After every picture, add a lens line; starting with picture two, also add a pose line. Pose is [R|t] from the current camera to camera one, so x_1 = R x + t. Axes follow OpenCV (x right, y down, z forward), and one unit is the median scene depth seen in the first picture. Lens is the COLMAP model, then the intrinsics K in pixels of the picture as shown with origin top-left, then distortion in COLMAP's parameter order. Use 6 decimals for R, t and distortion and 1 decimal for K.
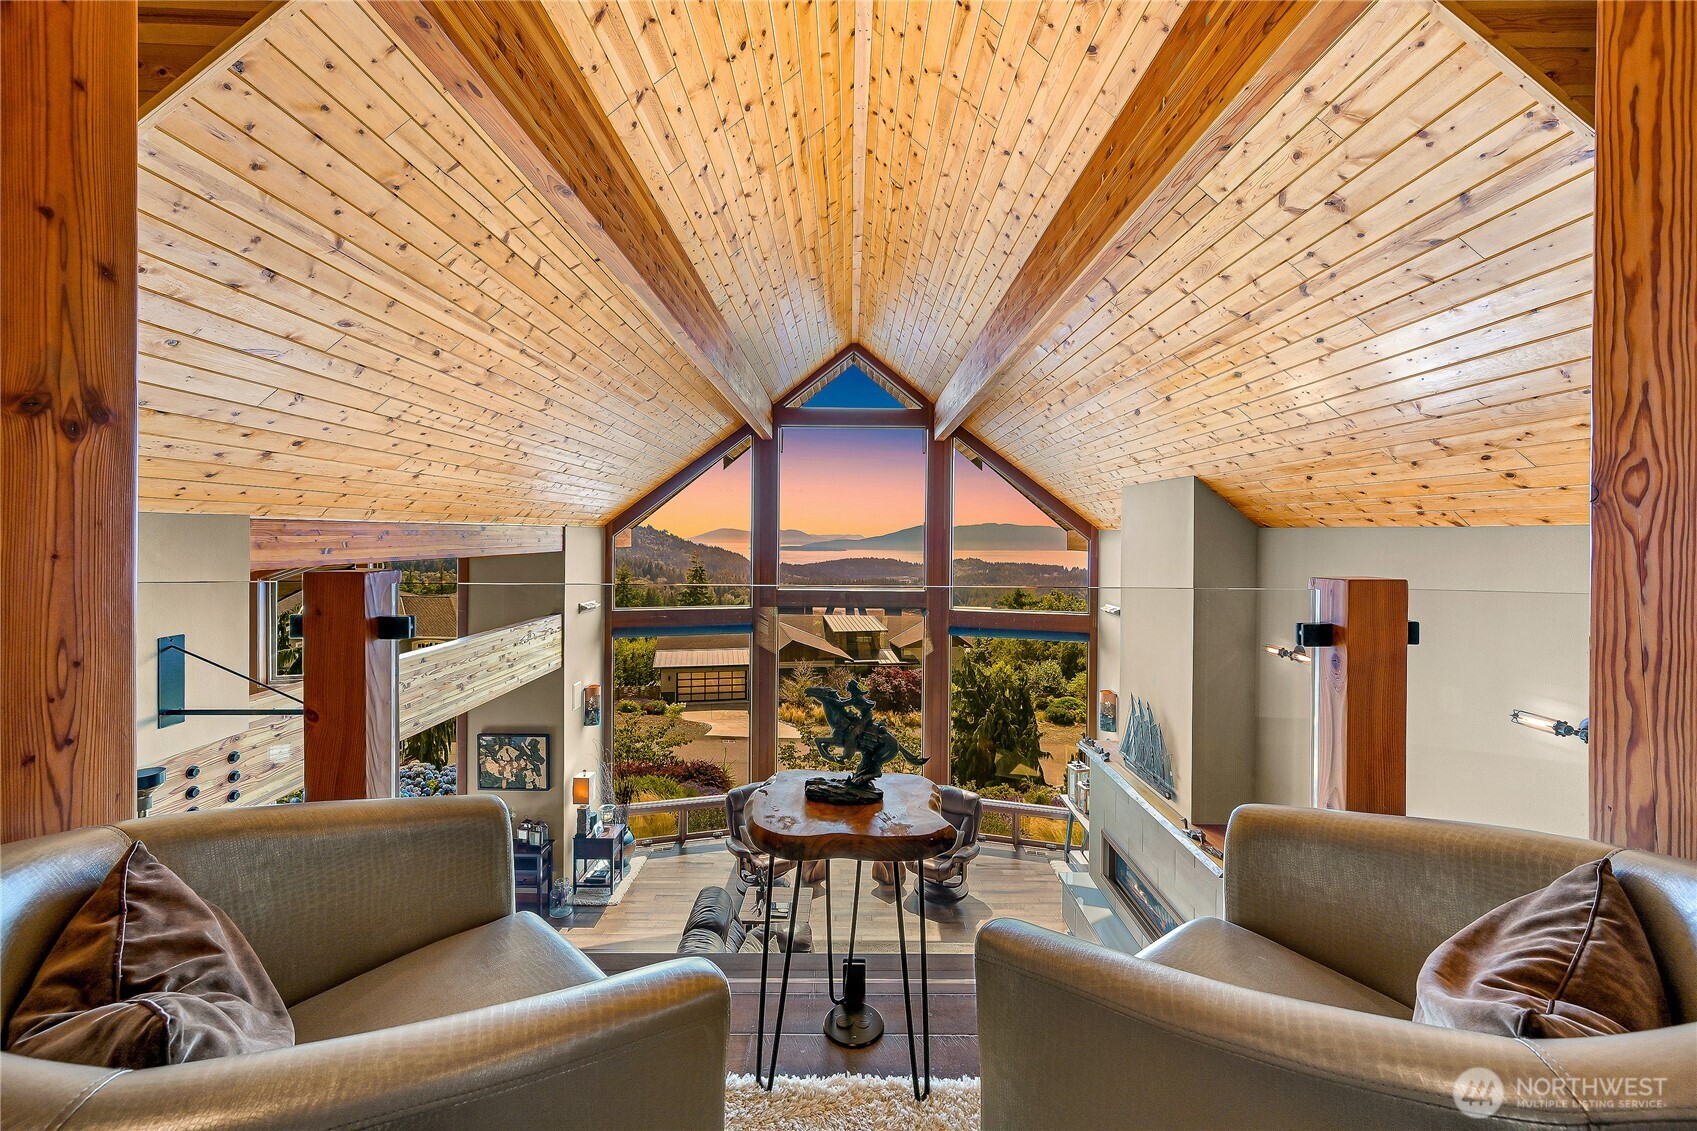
lens RADIAL K [[671.5, 0, 848.9], [0, 671.5, 536.2], [0, 0, 1]] dist [0.000388, -0.000795]
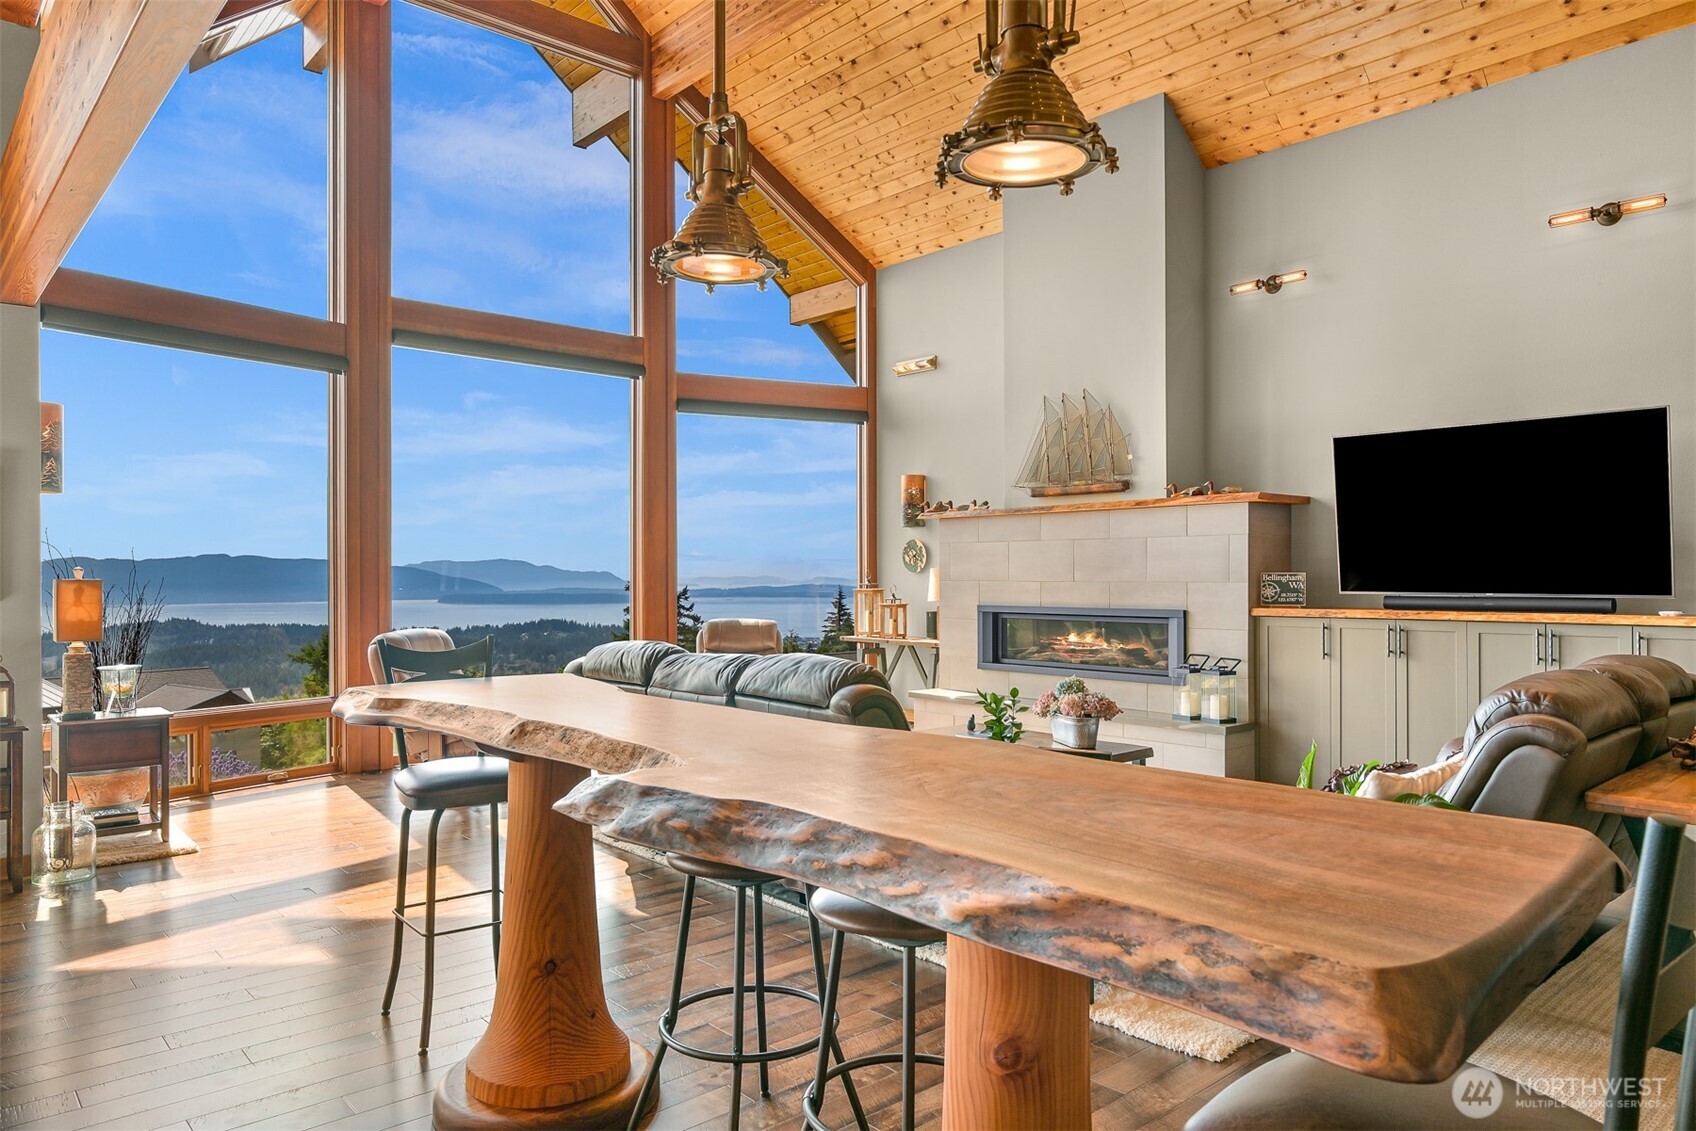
lens RADIAL K [[1087.8, 0, 852.6], [0, 1087.8, 571.8], [0, 0, 1]] dist [-0.001498, -0.000817]
pose [[0.740428, -0.006219, 0.672107, -0.506783], [0.009011, 0.999959, -0.000673, 0.366090], [-0.672075, 0.006555, 0.740454, 0.170634]]
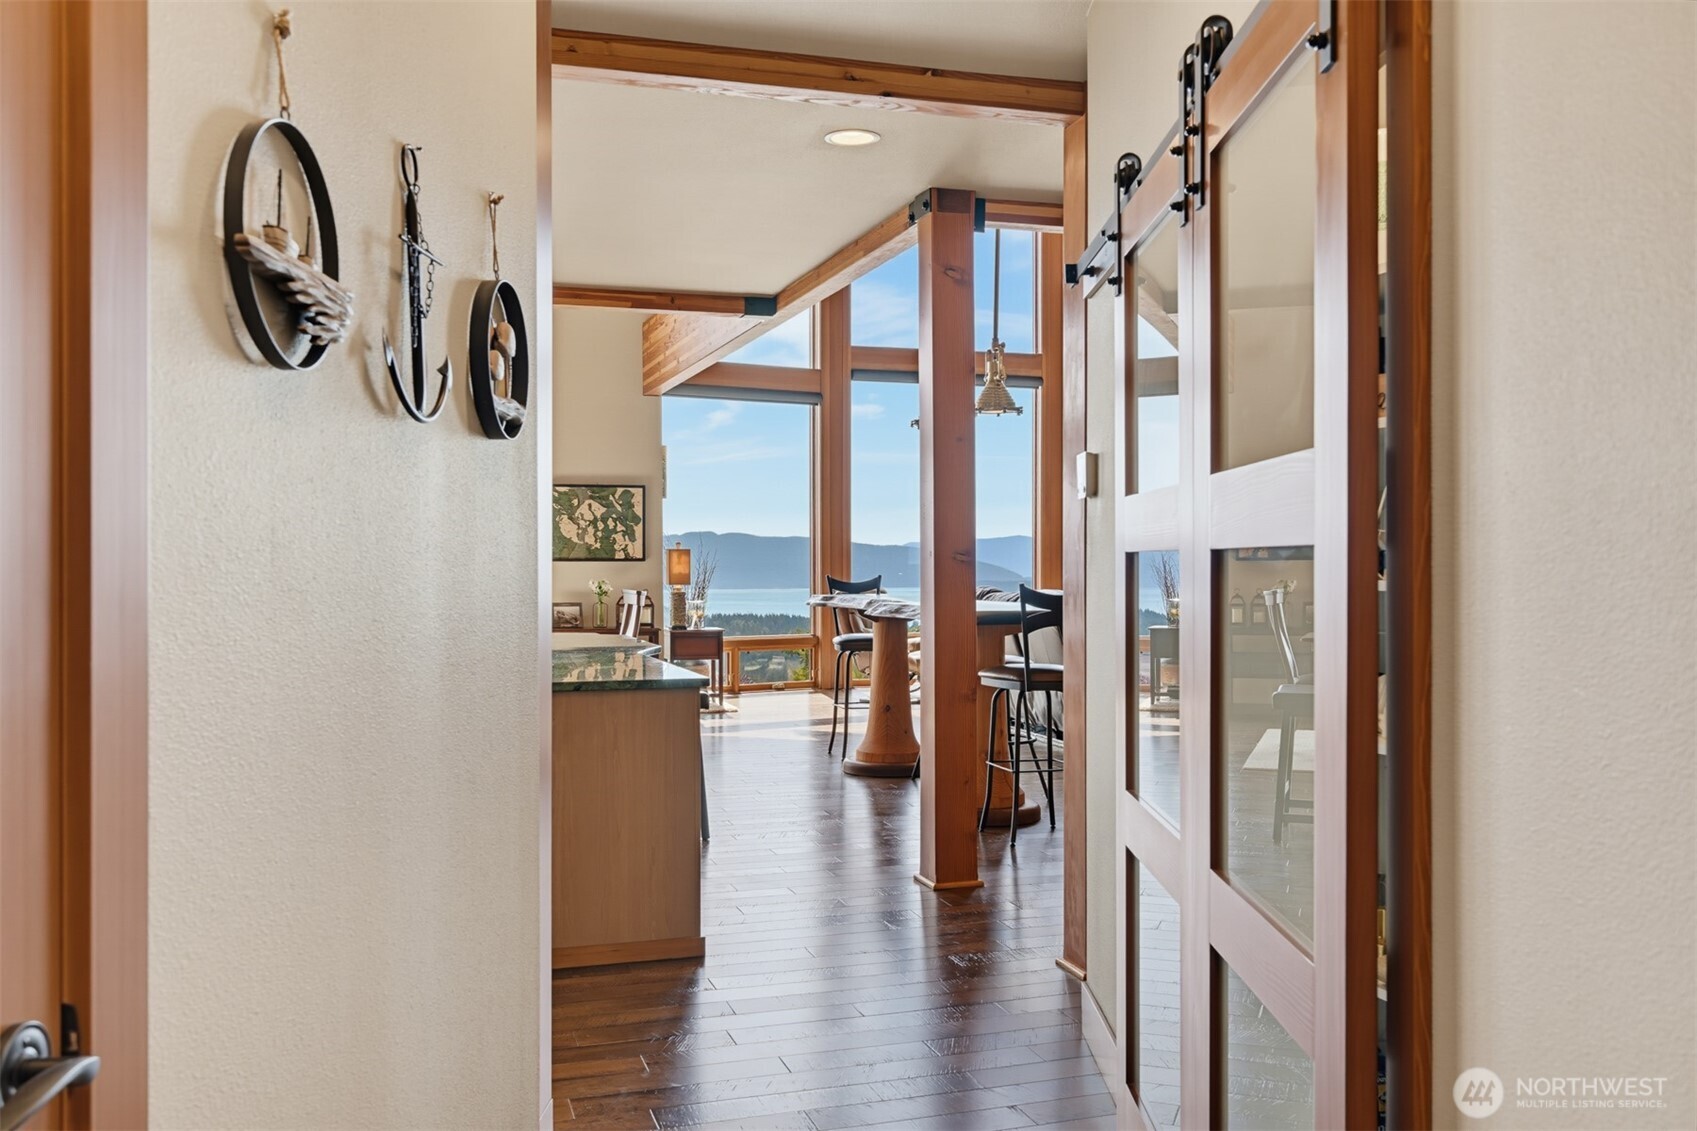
lens RADIAL K [[1461.4, 0, 855.0], [0, 1461.4, 565.4], [0, 0, 1]] dist [0.001620, 0.004870]
pose [[0.951779, -0.009161, 0.306648, -0.722229], [0.008084, 0.999956, 0.004782, 0.377893], [-0.306679, -0.002073, 0.951811, -0.604121]]
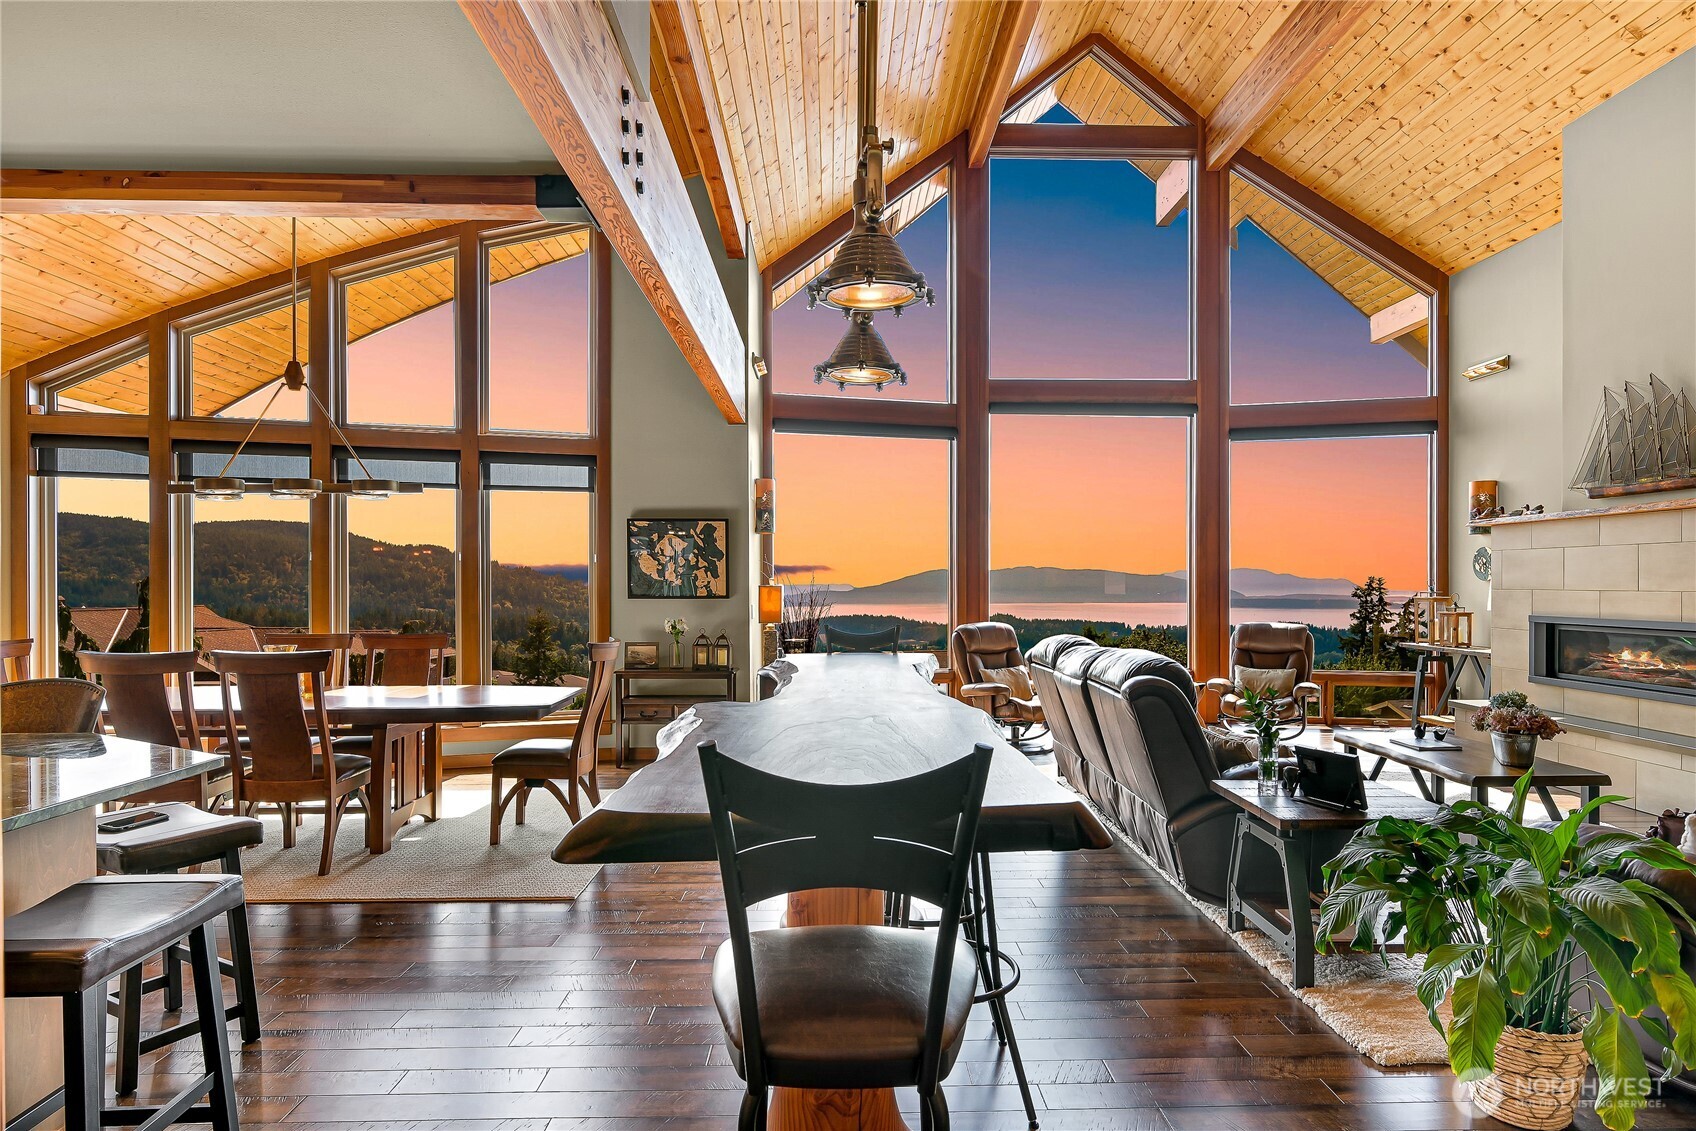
lens RADIAL K [[921.1, 0, 864.3], [0, 921.1, 593.3], [0, 0, 1]] dist [-0.002715, 0.000413]
pose [[0.999433, -0.008337, 0.032636, -0.337716], [0.008074, 0.999934, 0.008187, 0.366923], [-0.032703, -0.007919, 0.999434, 0.032273]]
